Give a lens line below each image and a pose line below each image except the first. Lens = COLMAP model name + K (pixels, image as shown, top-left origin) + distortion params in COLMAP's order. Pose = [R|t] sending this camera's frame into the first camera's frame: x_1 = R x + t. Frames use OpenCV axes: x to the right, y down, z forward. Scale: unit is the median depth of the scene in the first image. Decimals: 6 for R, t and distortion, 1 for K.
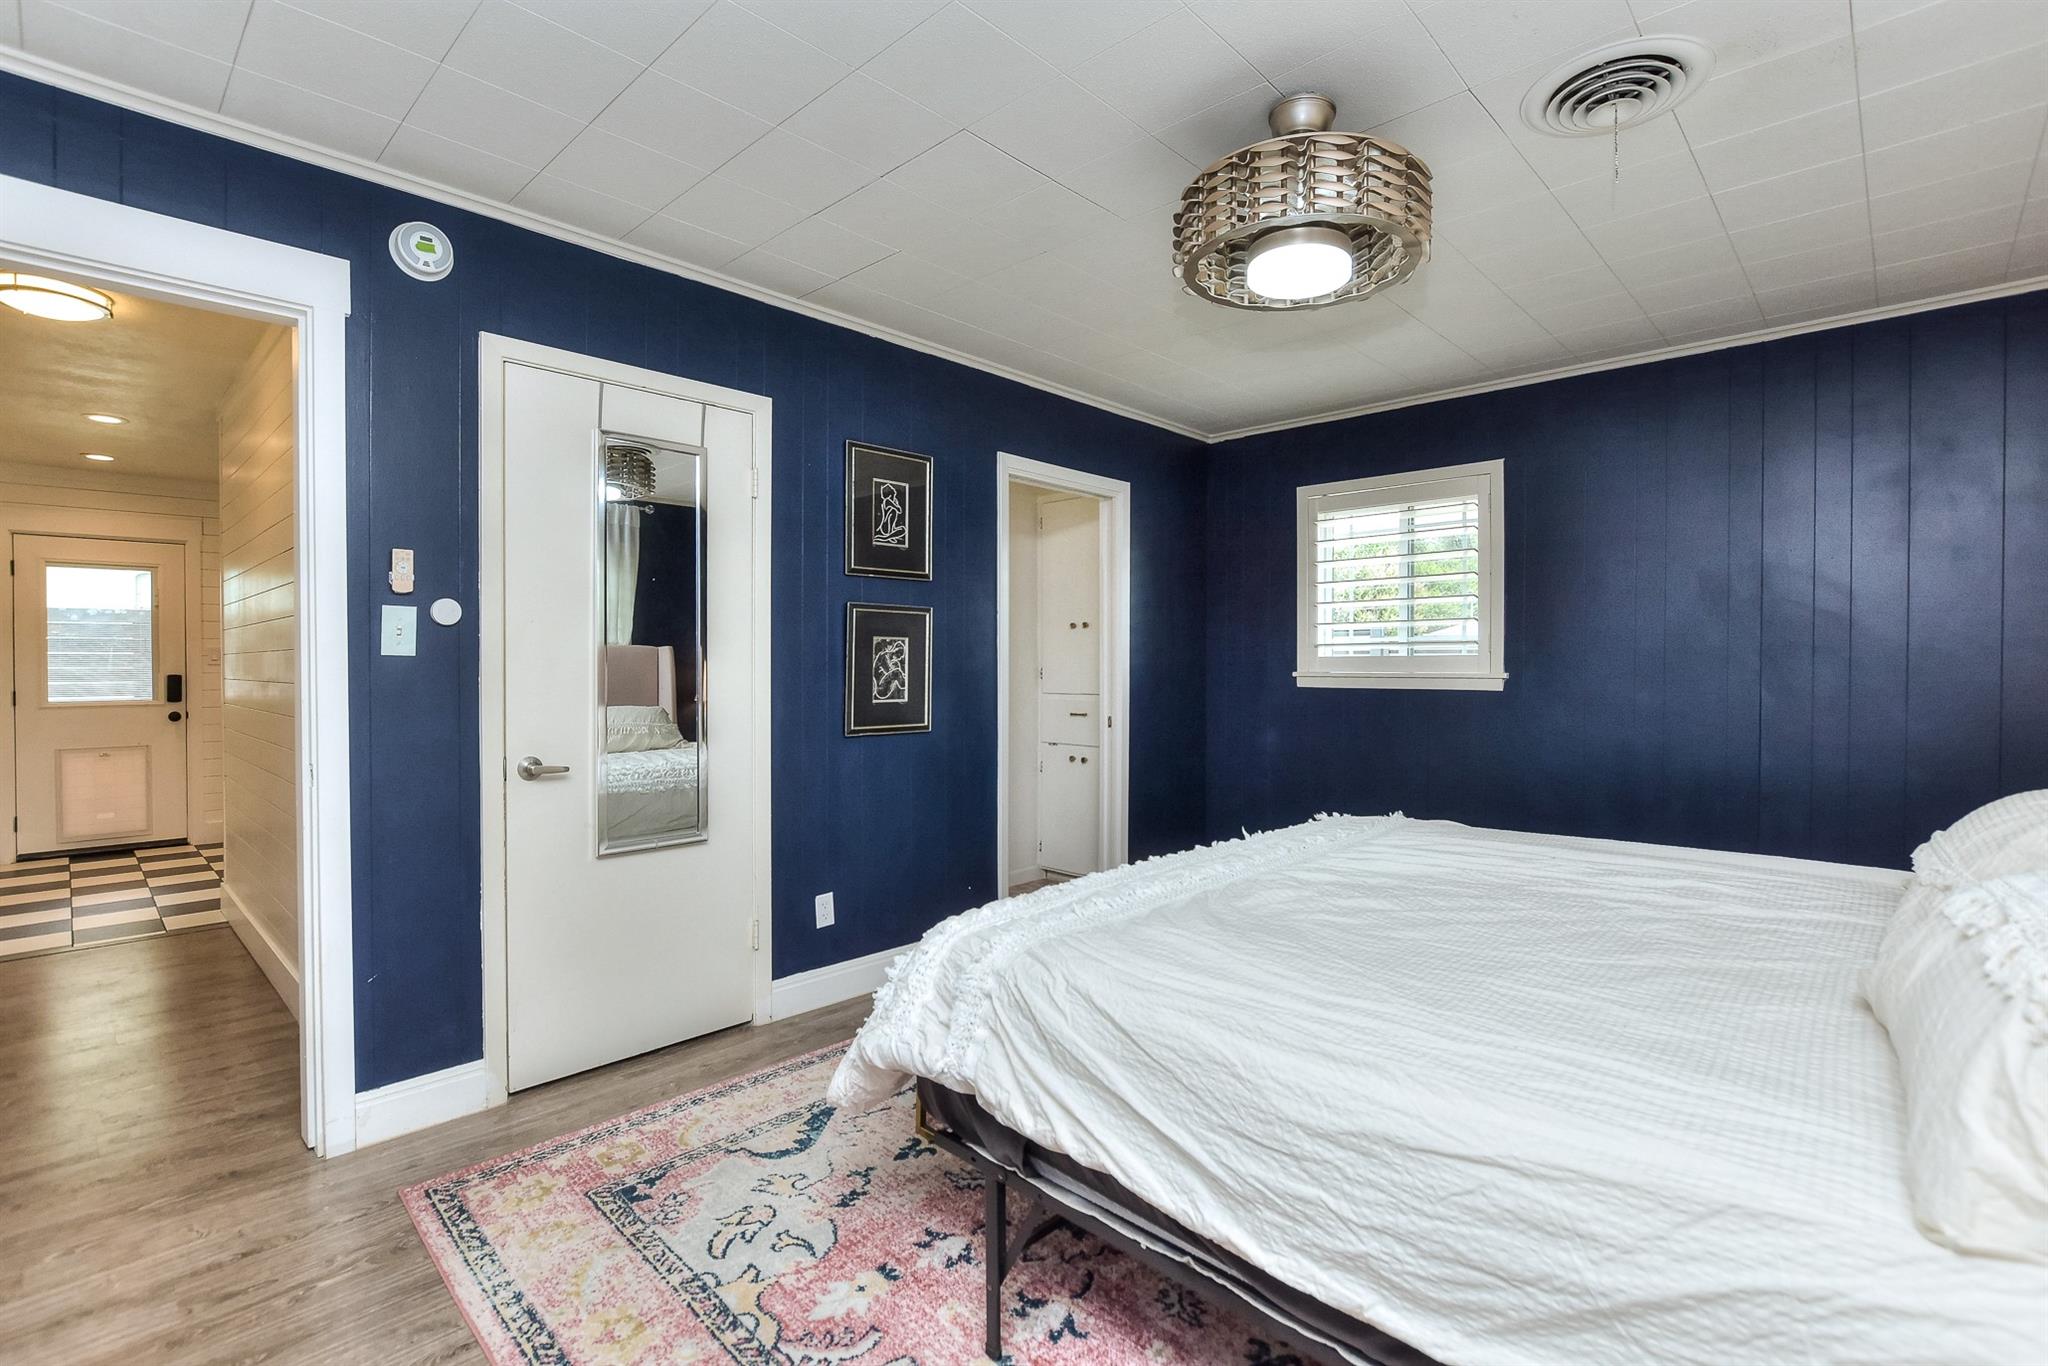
lens RADIAL K [[950.2, 0, 1013.6], [0, 950.2, 665.8], [0, 0, 1]] dist [0.001074, 0.000375]
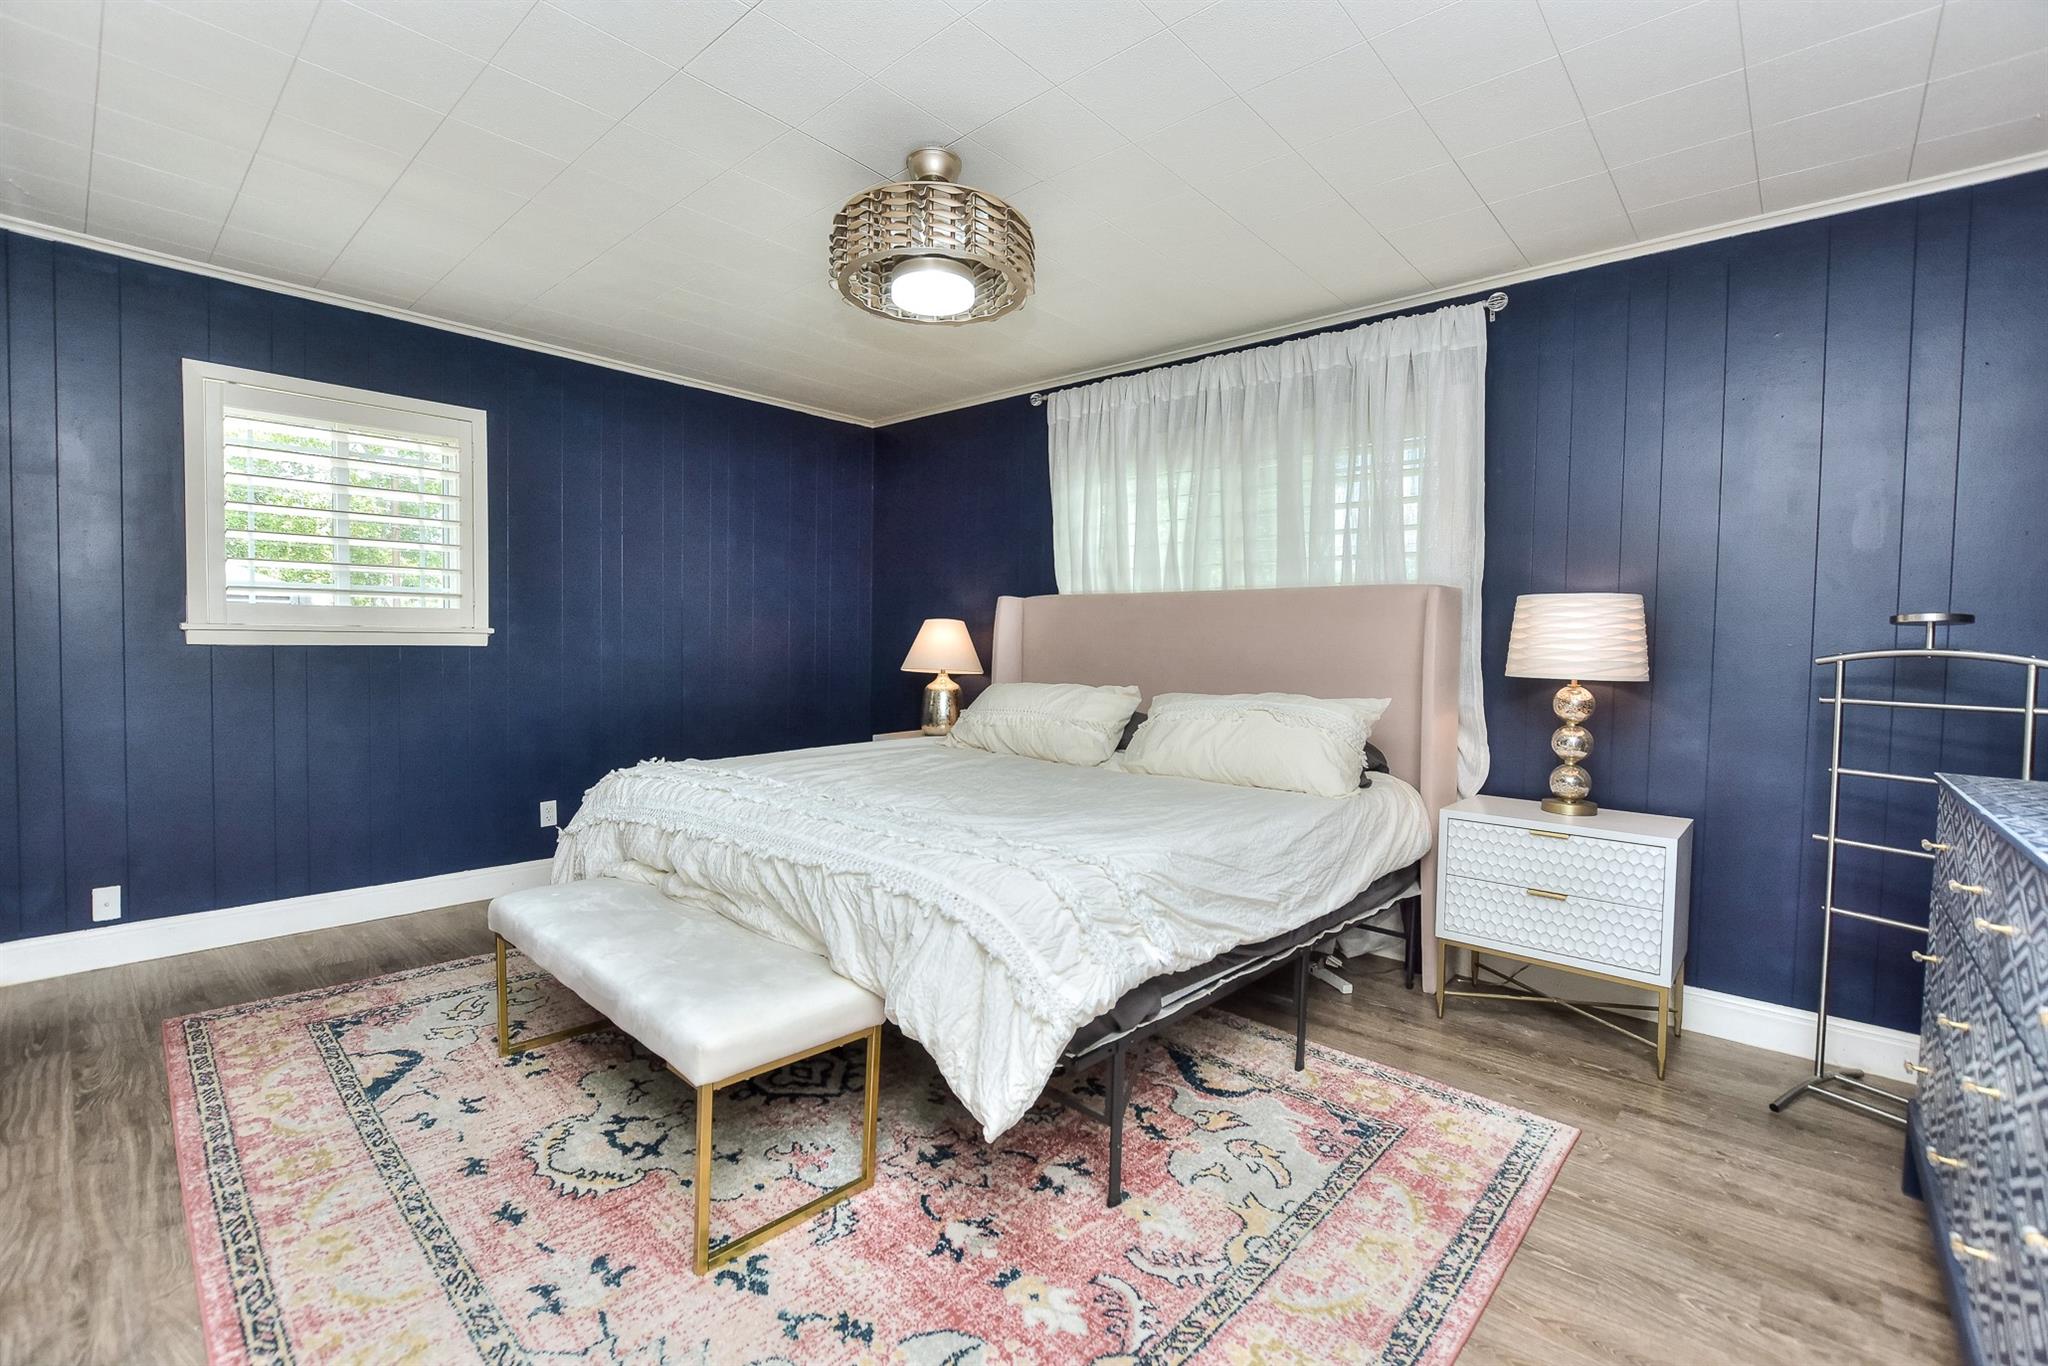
lens RADIAL K [[905.2, 0, 1015.7], [0, 905.2, 673.0], [0, 0, 1]] dist [-0.015528, 0.001620]
pose [[-0.035111, -0.038002, 0.998661, -0.864399], [-0.008849, 0.999249, 0.037714, 0.029010], [-0.999344, -0.007513, -0.035421, 0.922189]]
